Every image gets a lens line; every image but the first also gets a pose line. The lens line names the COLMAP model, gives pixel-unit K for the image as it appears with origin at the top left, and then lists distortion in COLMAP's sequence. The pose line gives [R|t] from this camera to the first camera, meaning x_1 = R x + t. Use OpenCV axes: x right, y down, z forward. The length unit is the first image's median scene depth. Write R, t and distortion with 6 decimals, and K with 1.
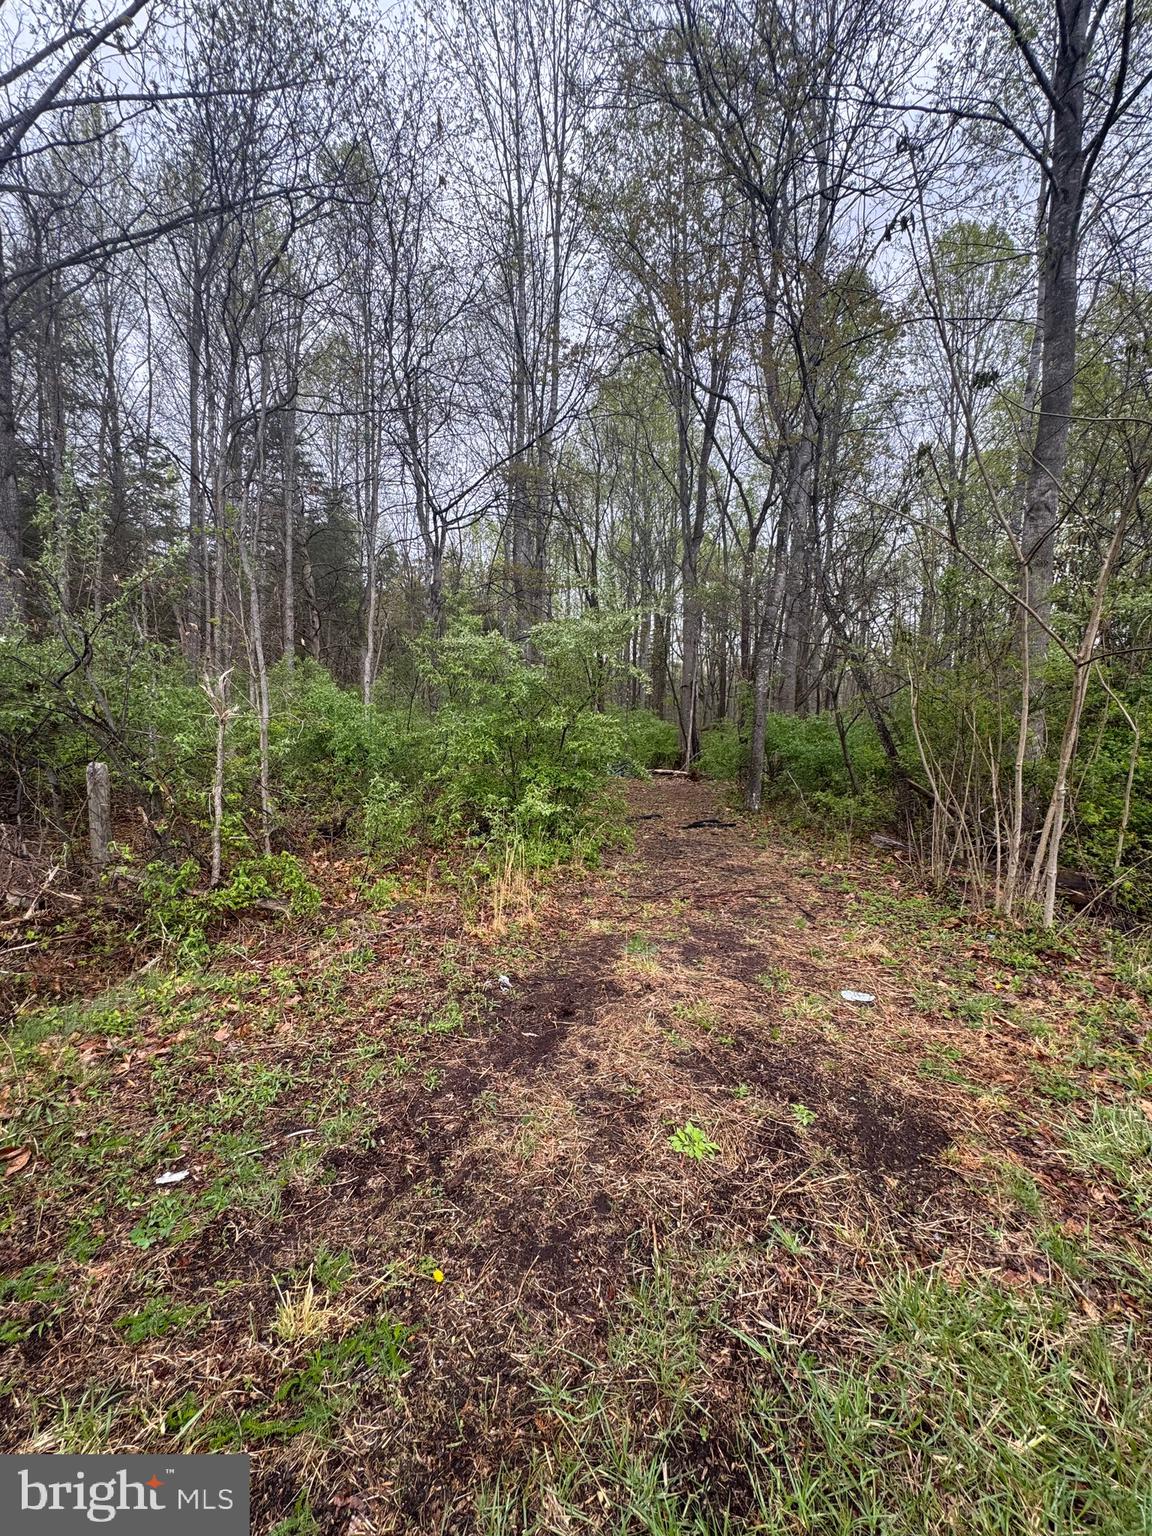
lens RADIAL K [[614.3, 0, 576.5], [0, 614.3, 766.4], [0, 0, 1]] dist [-0.000431, -0.000320]
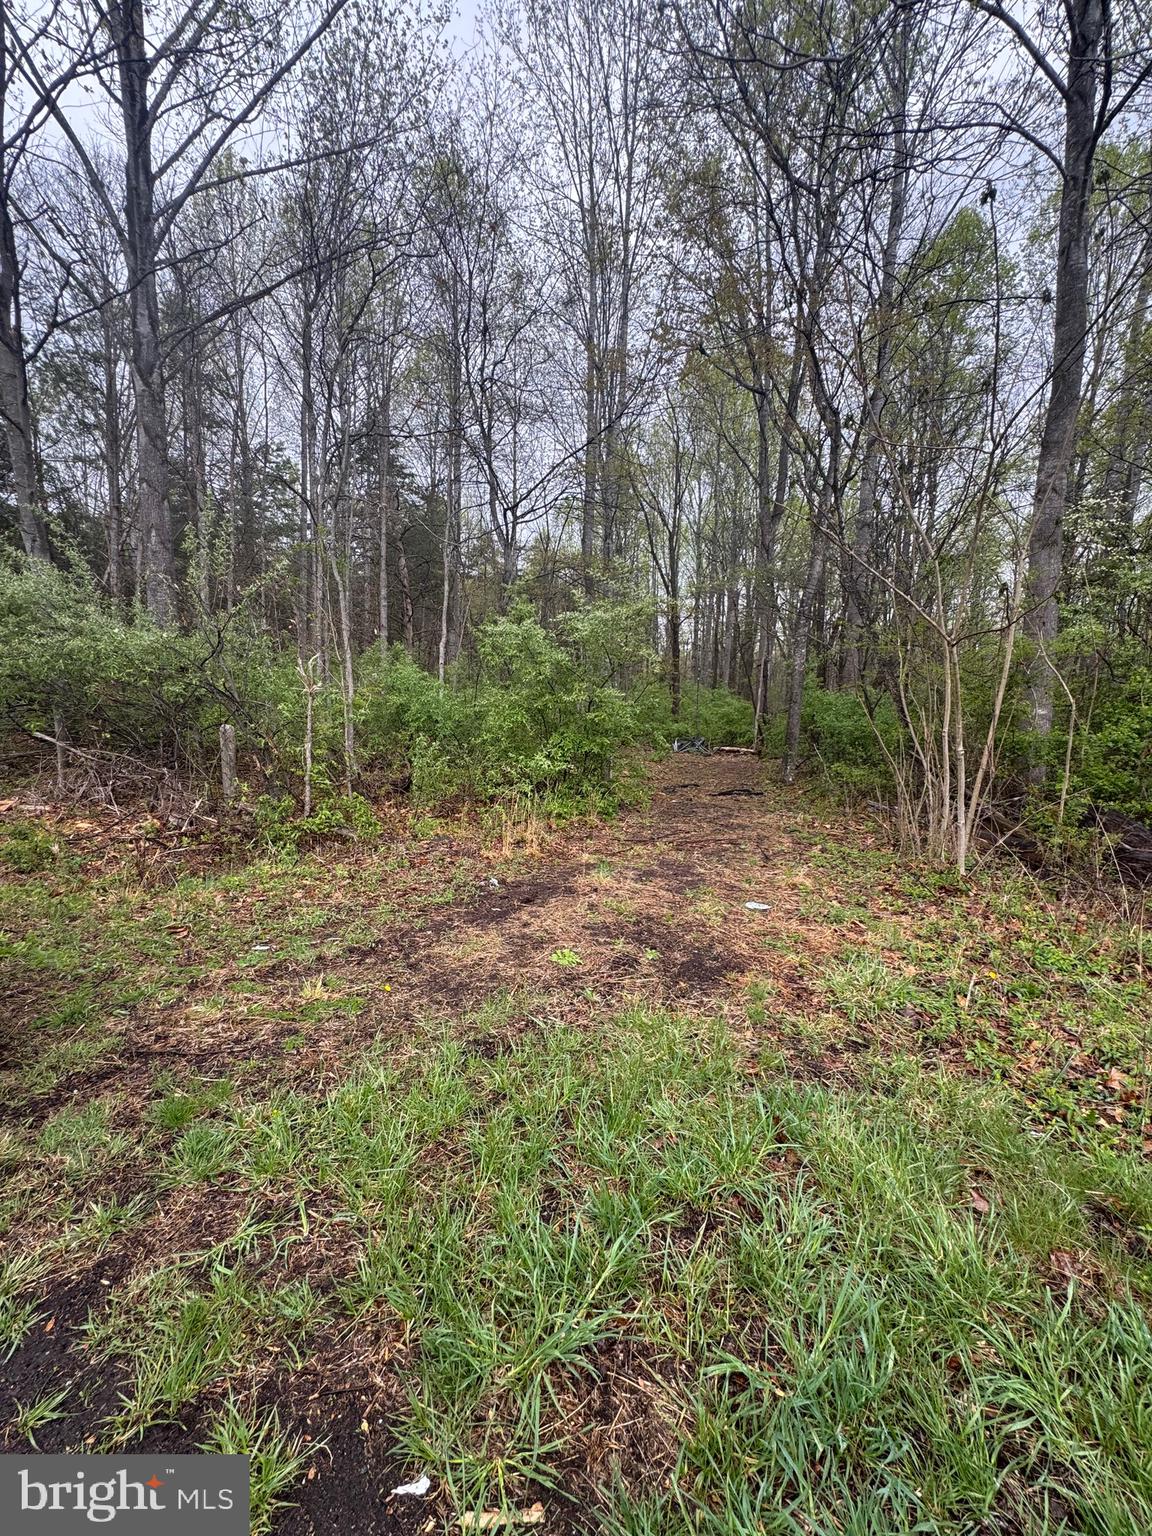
lens RADIAL K [[614.3, 0, 576.5], [0, 614.3, 766.4], [0, 0, 1]] dist [-0.000431, -0.000320]
pose [[0.988194, 0.017455, -0.152207, 0.203335], [-0.012621, 0.999387, 0.032666, 0.033319], [0.152684, -0.030359, 0.987809, -0.240109]]
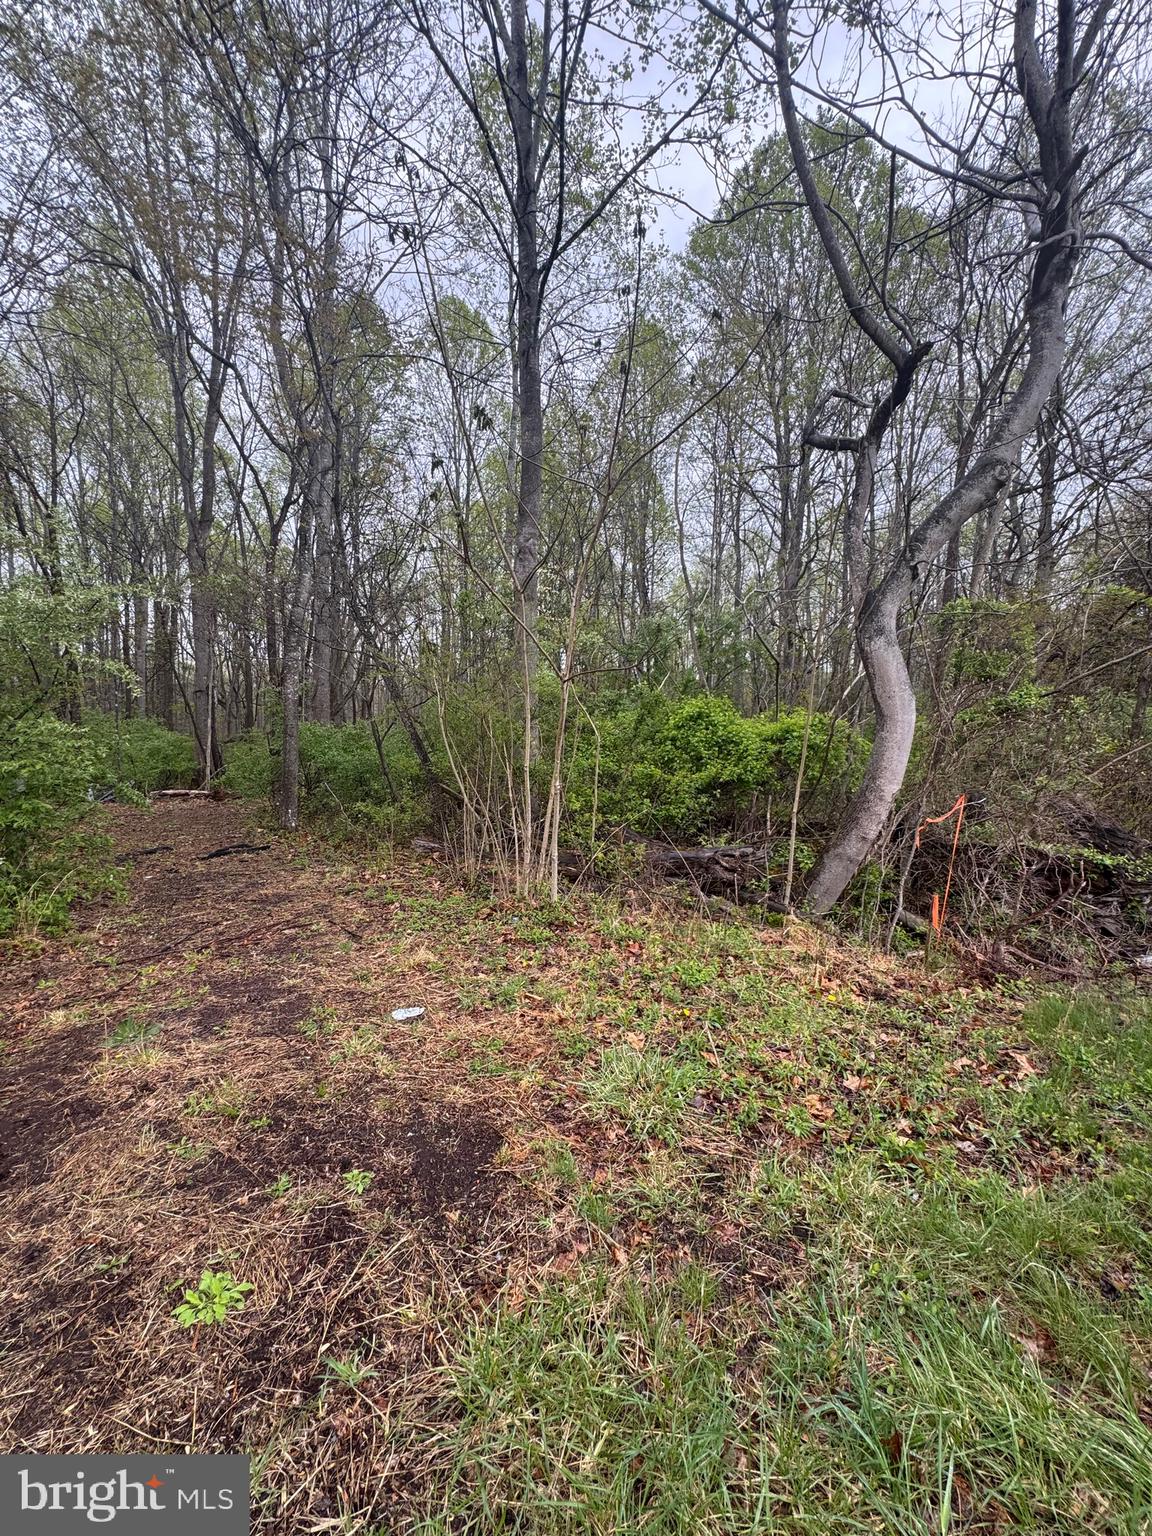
lens RADIAL K [[614.3, 0, 576.5], [0, 614.3, 766.4], [0, 0, 1]] dist [-0.000431, -0.000320]
pose [[0.752995, -0.046405, 0.656388, 0.029943], [0.056814, 0.998370, 0.005407, -0.002324], [-0.655569, 0.033221, 0.754404, 0.061863]]
